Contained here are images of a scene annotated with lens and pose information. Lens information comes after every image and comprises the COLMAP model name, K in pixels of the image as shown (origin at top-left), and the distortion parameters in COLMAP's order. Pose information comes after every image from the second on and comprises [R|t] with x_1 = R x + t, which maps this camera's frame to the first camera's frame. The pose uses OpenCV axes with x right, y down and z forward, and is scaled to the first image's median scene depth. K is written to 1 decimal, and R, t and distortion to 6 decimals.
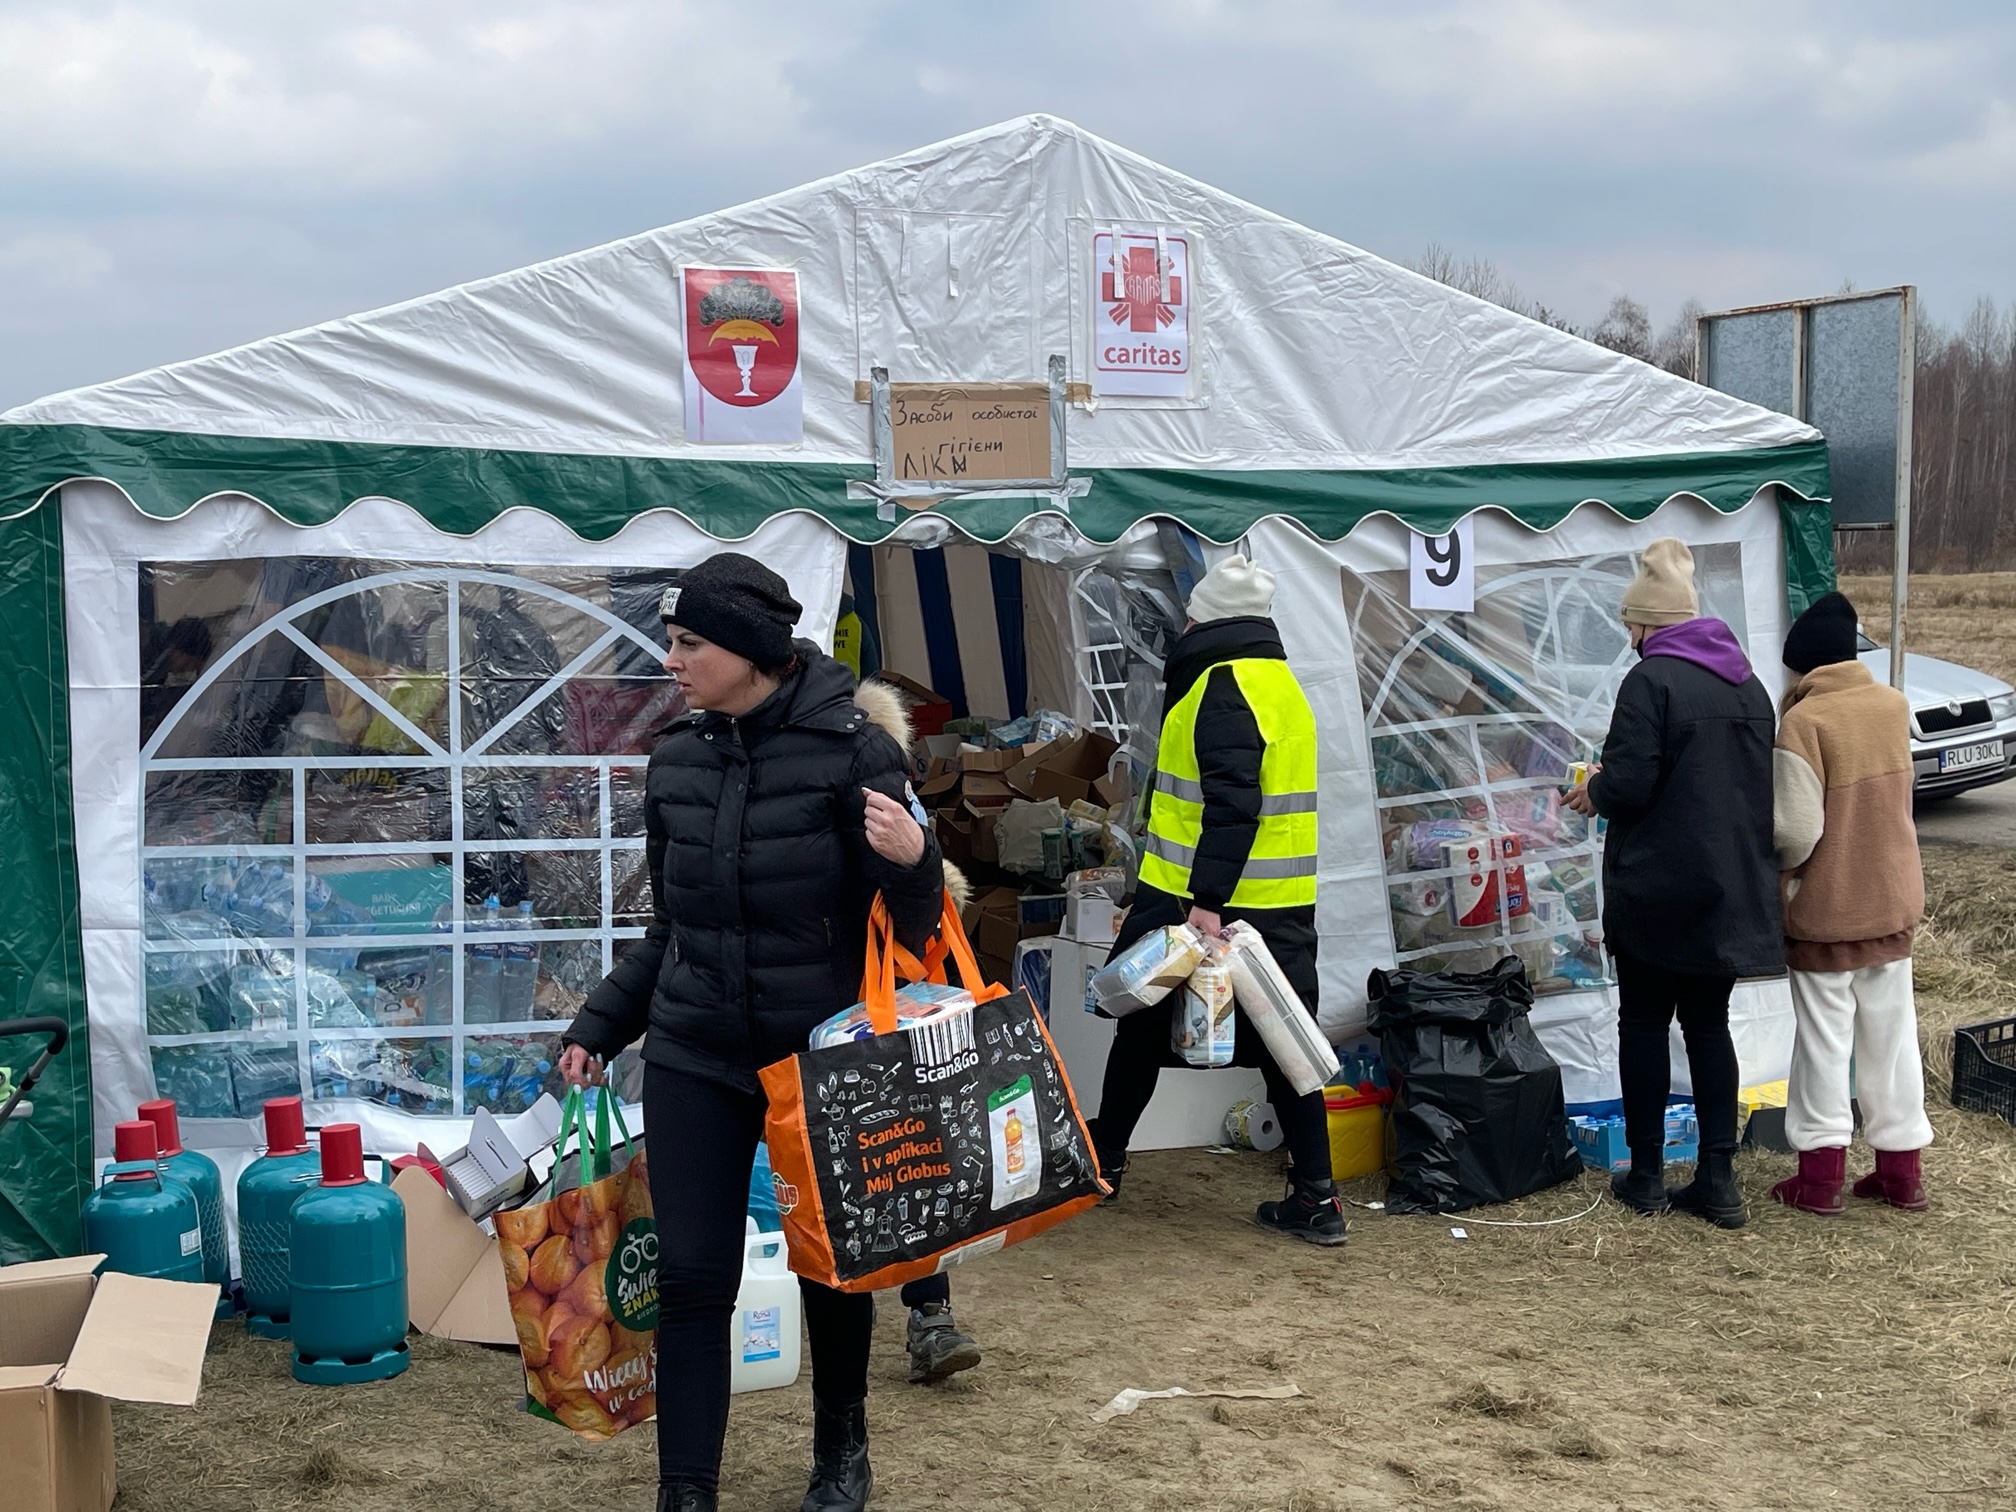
lens RADIAL K [[2514.0, 0, 969.7], [0, 2514.0, 746.7], [0, 0, 1]] dist [0.109473, 0.000000]
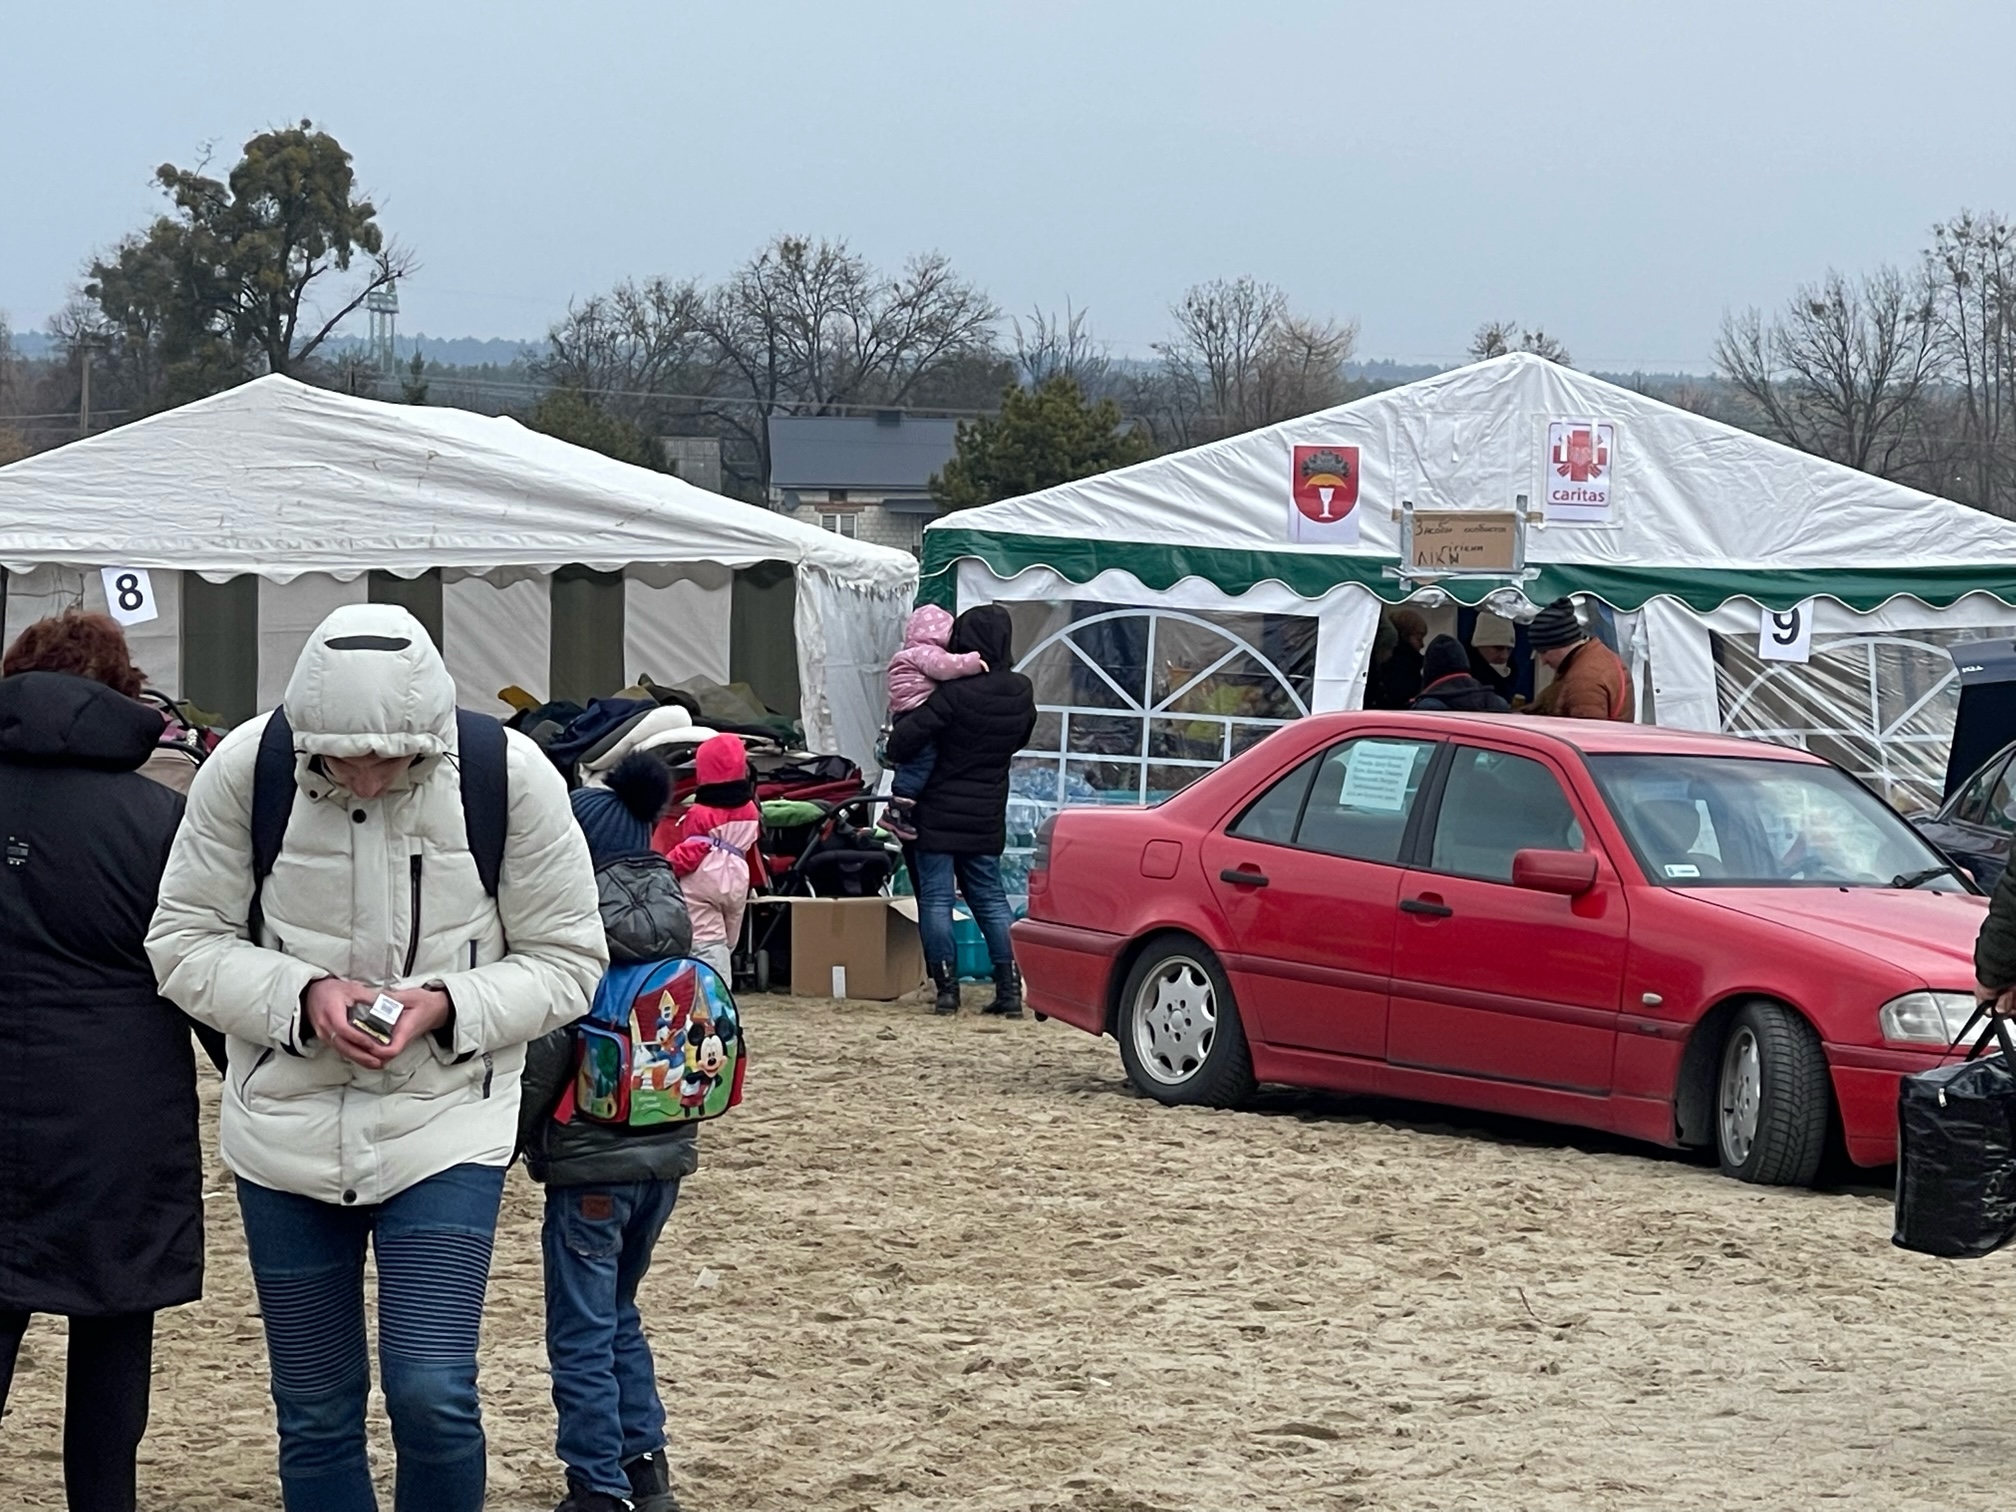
lens RADIAL K [[7512.3, 0, 1005.7], [0, 7512.3, 755.1], [0, 0, 1]] dist [0.148285, 0.000000]
pose [[0.920789, 0.045246, -0.387428, 1.679674], [-0.065771, 0.997038, -0.039874, 0.240366], [0.384476, 0.062197, 0.921037, -3.754422]]
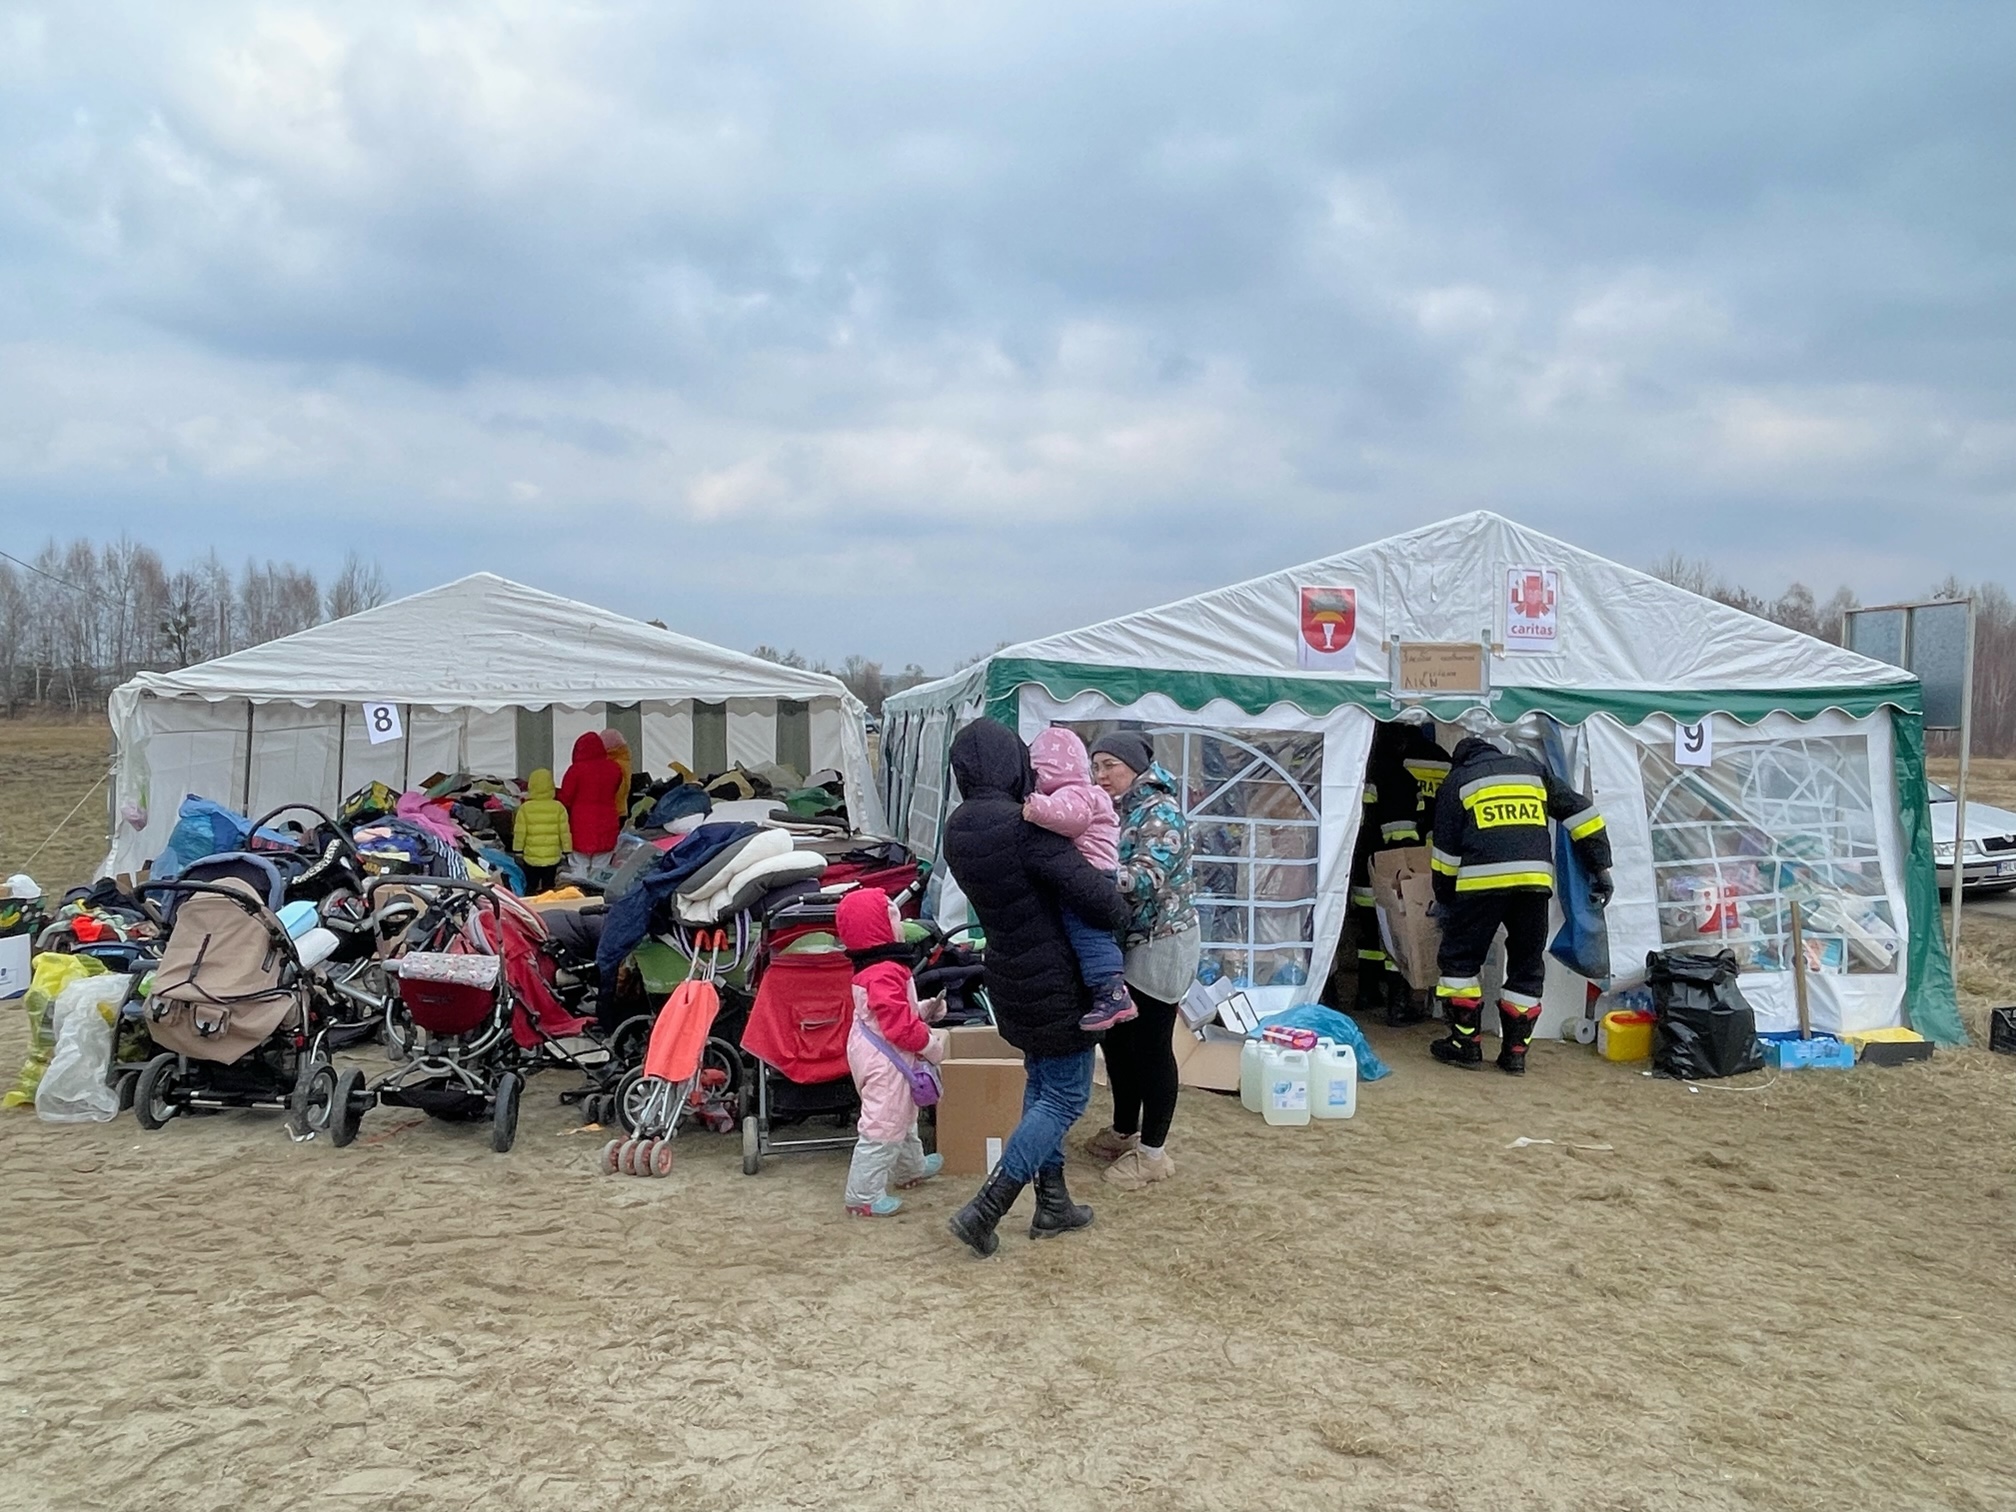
lens RADIAL K [[1411.8, 0, 997.1], [0, 1411.8, 756.8], [0, 0, 1]] dist [0.005566, -0.002205]
pose [[0.965631, 0.037025, -0.257266, -0.048471], [-0.049663, 0.997849, -0.042796, 0.012482], [0.255128, 0.054102, 0.965392, -0.173783]]
